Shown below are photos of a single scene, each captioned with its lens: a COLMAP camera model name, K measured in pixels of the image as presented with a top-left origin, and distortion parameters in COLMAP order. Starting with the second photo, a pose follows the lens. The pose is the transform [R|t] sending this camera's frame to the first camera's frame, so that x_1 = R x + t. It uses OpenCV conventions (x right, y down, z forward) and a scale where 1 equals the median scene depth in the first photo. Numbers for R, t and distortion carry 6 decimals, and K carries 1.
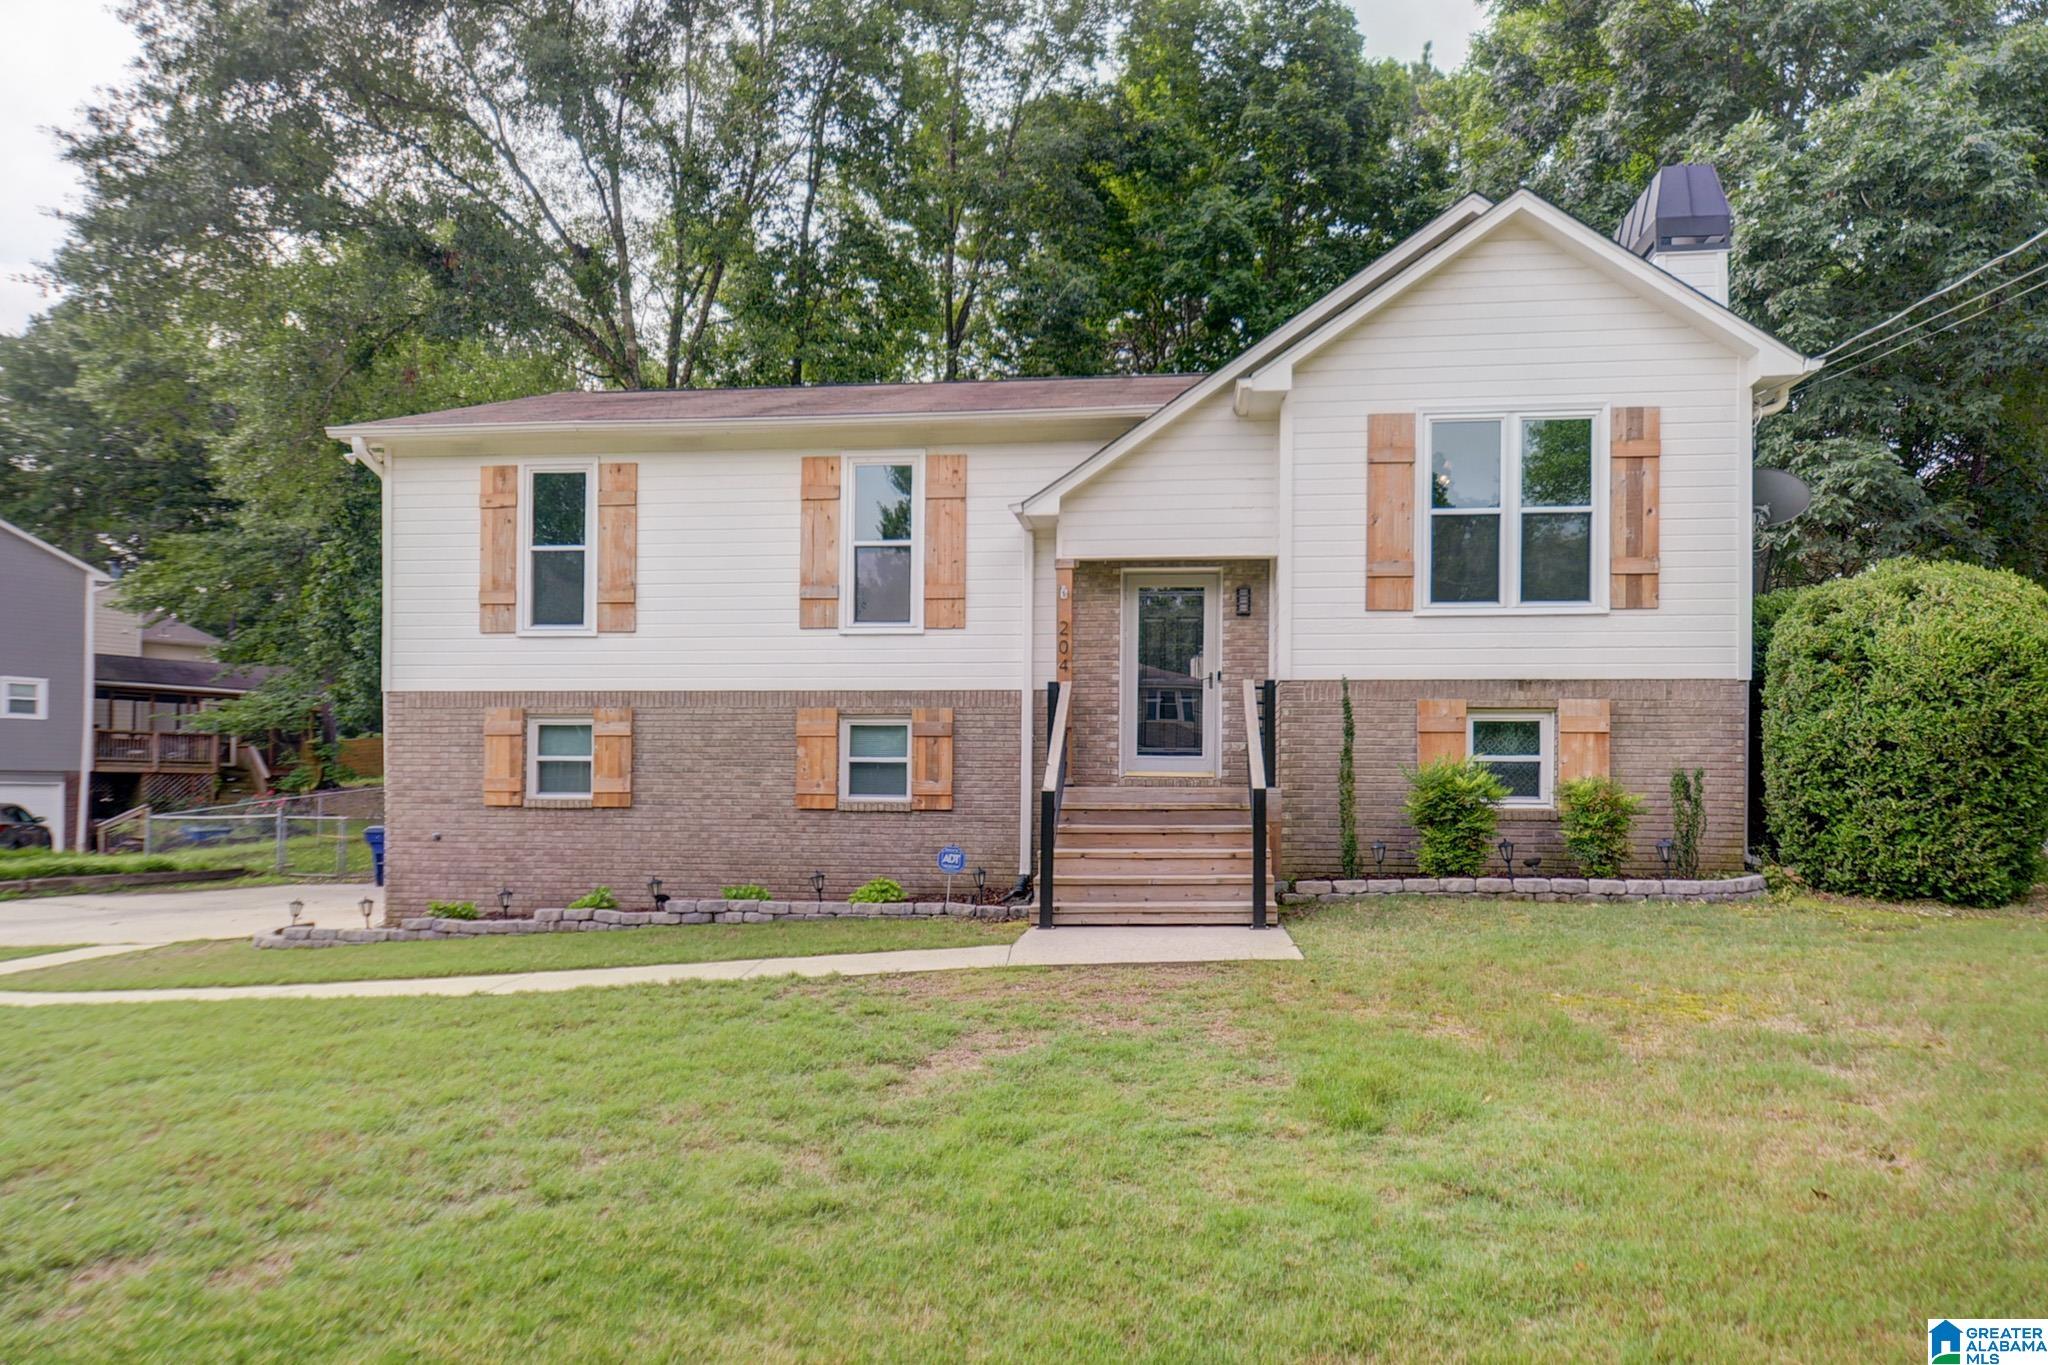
lens RADIAL K [[1174.3, 0, 1035.0], [0, 1174.3, 781.8], [0, 0, 1]] dist [0.000343, -0.000828]
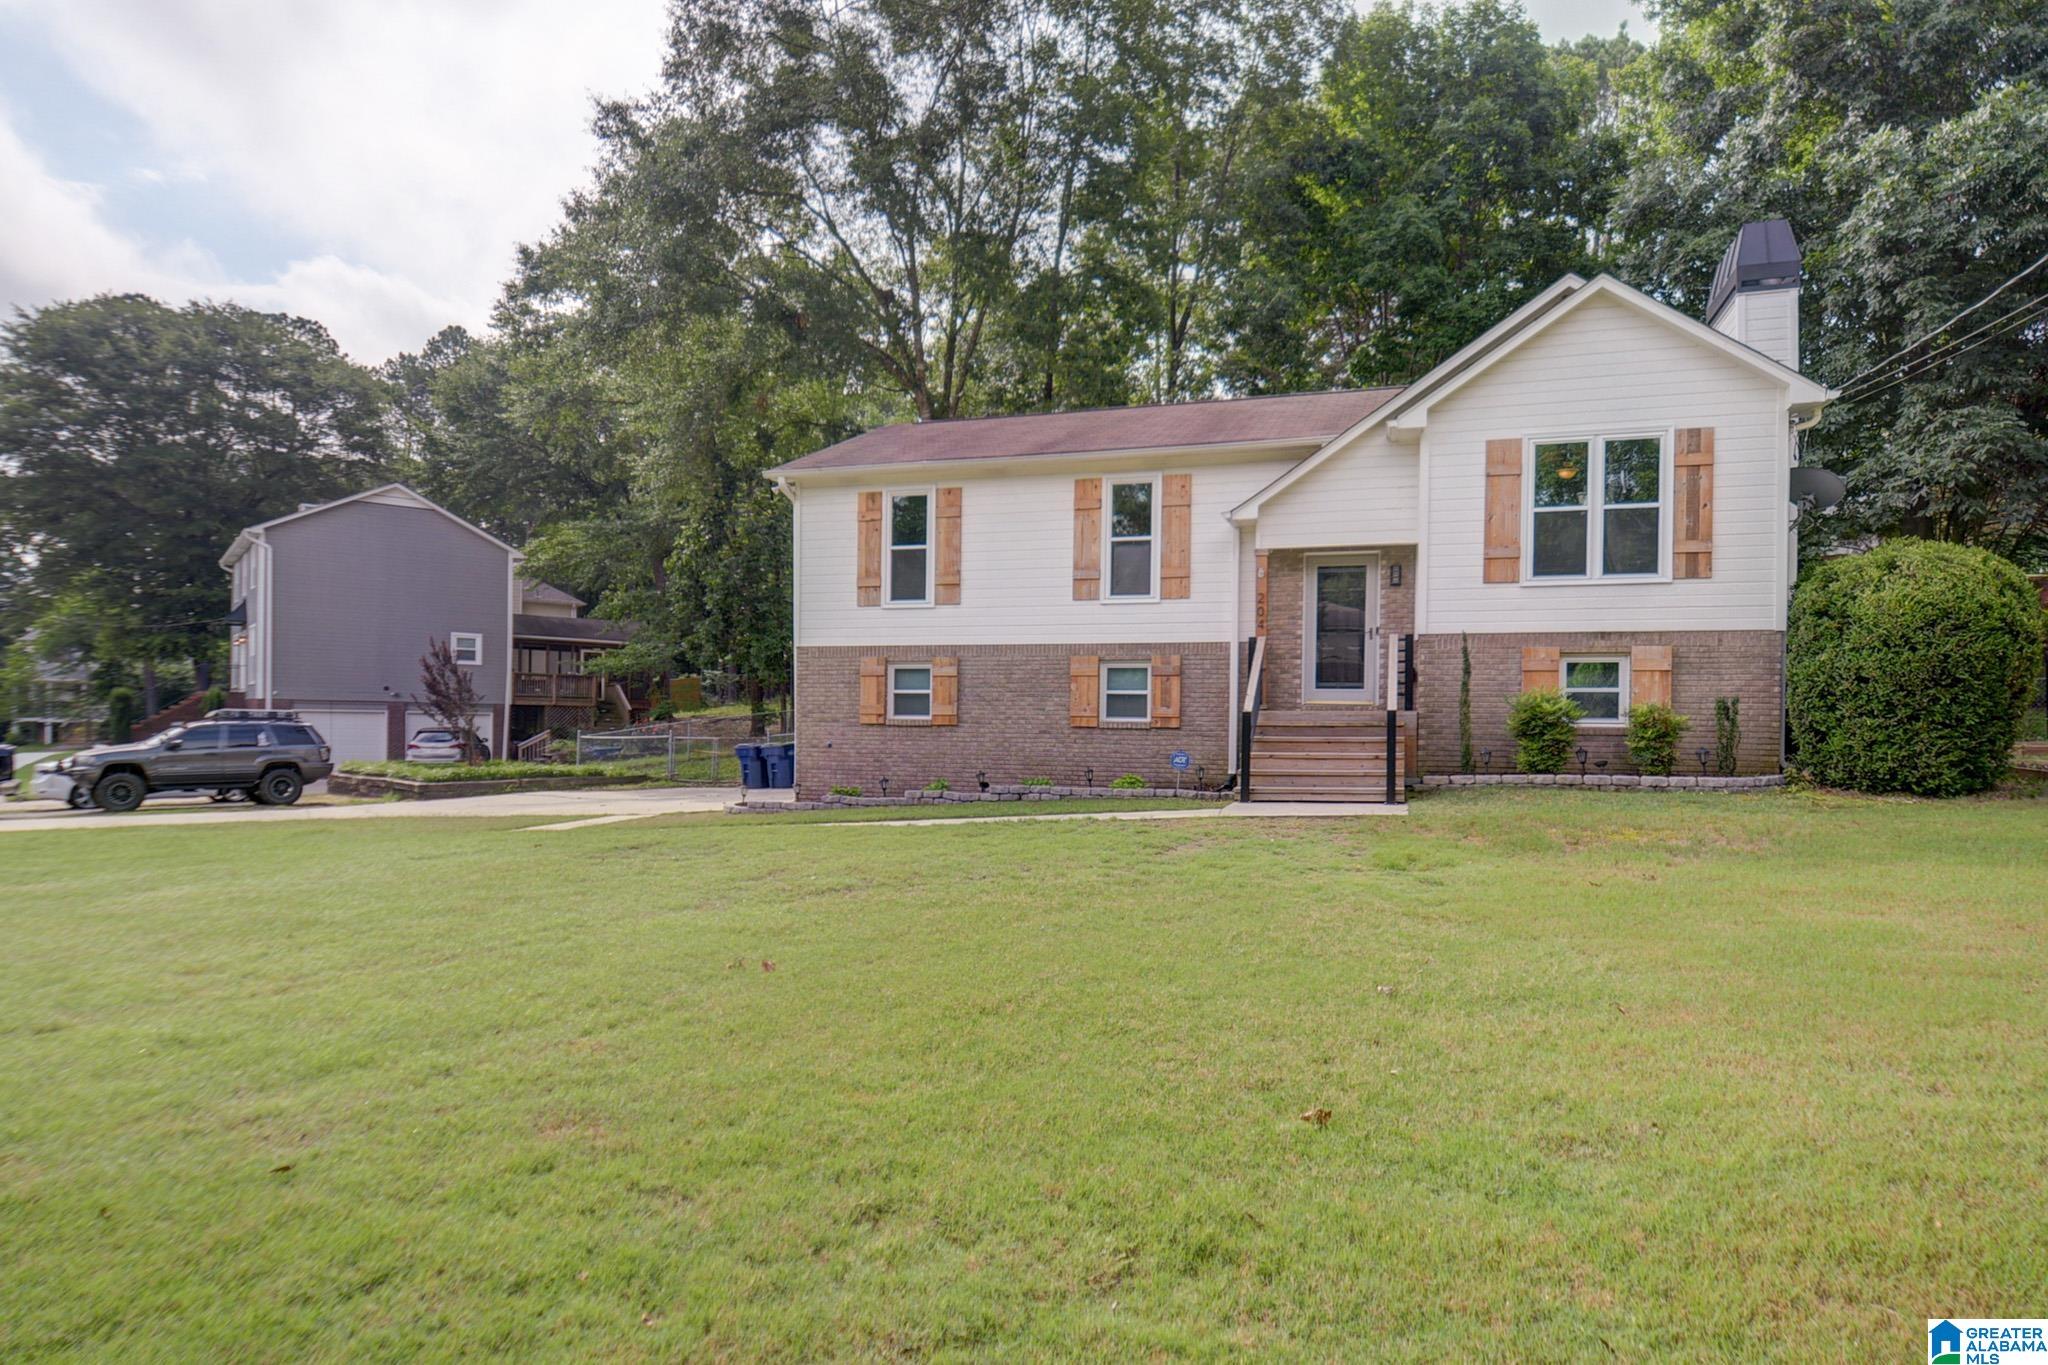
lens RADIAL K [[1120.3, 0, 1039.7], [0, 1120.3, 724.4], [0, 0, 1]] dist [0.013279, -0.021302]
pose [[0.982997, 0.003940, -0.183577, 0.011319], [-0.002944, 0.999979, 0.005698, 0.013584], [0.183596, -0.005061, 0.982989, -0.369582]]
